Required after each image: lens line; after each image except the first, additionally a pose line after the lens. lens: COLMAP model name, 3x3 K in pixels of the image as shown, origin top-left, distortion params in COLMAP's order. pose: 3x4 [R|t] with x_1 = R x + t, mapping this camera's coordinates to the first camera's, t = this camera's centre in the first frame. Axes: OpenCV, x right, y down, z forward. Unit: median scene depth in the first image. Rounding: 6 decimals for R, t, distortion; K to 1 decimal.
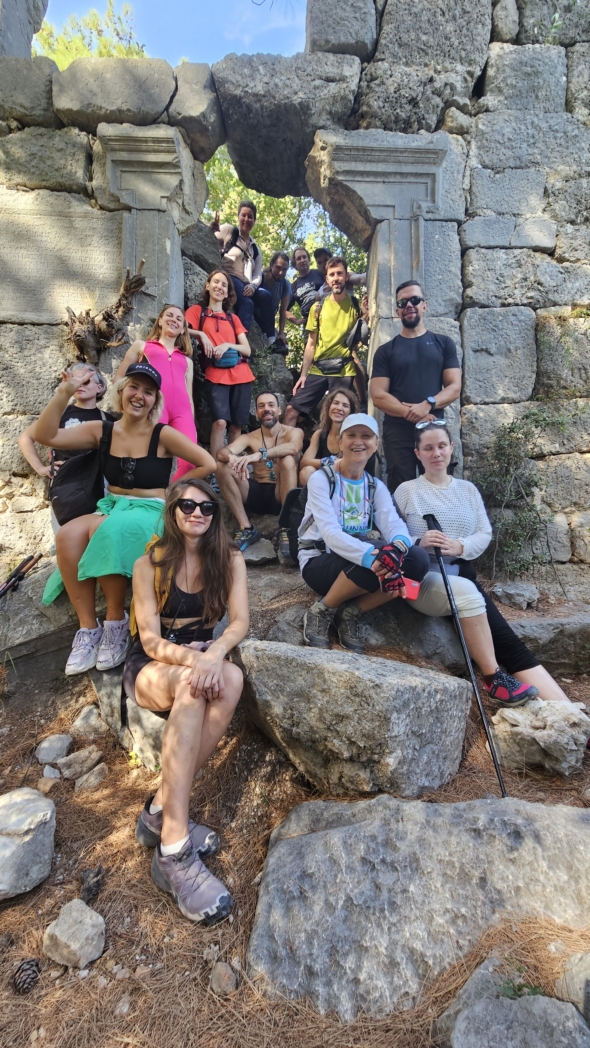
lens RADIAL K [[434.5, 0, 295.0], [0, 434.5, 524.0], [0, 0, 1]] dist [0.000138, 0.000272]
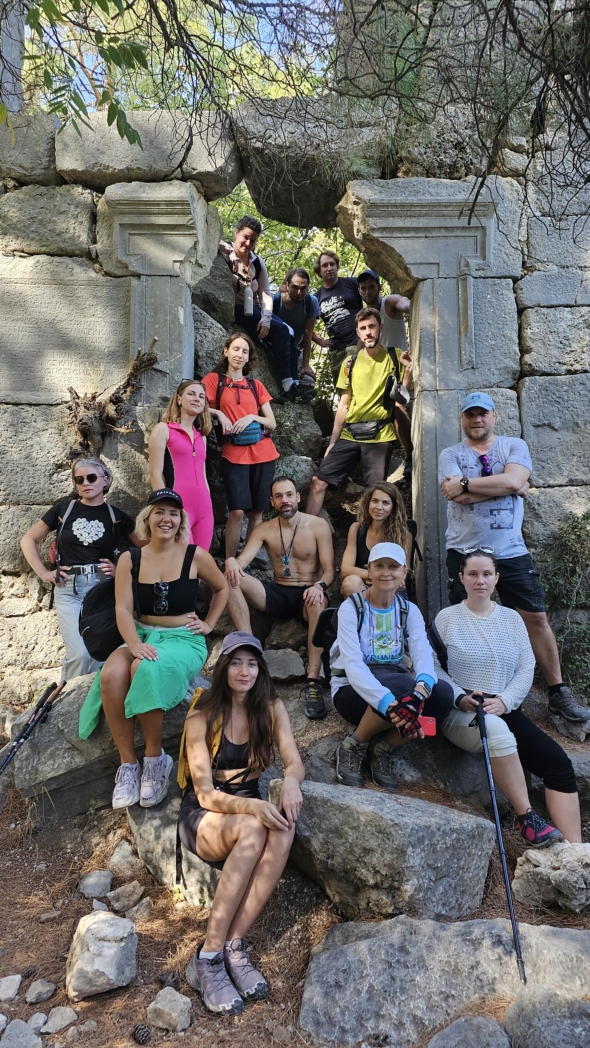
lens RADIAL K [[694.2, 0, 295.0], [0, 694.2, 524.0], [0, 0, 1]] dist [0.035298, -0.006681]
pose [[0.999281, -0.003767, -0.037722, -0.008381], [0.001922, 0.998806, -0.048809, -0.148056], [0.037860, 0.048701, 0.998096, -0.398763]]
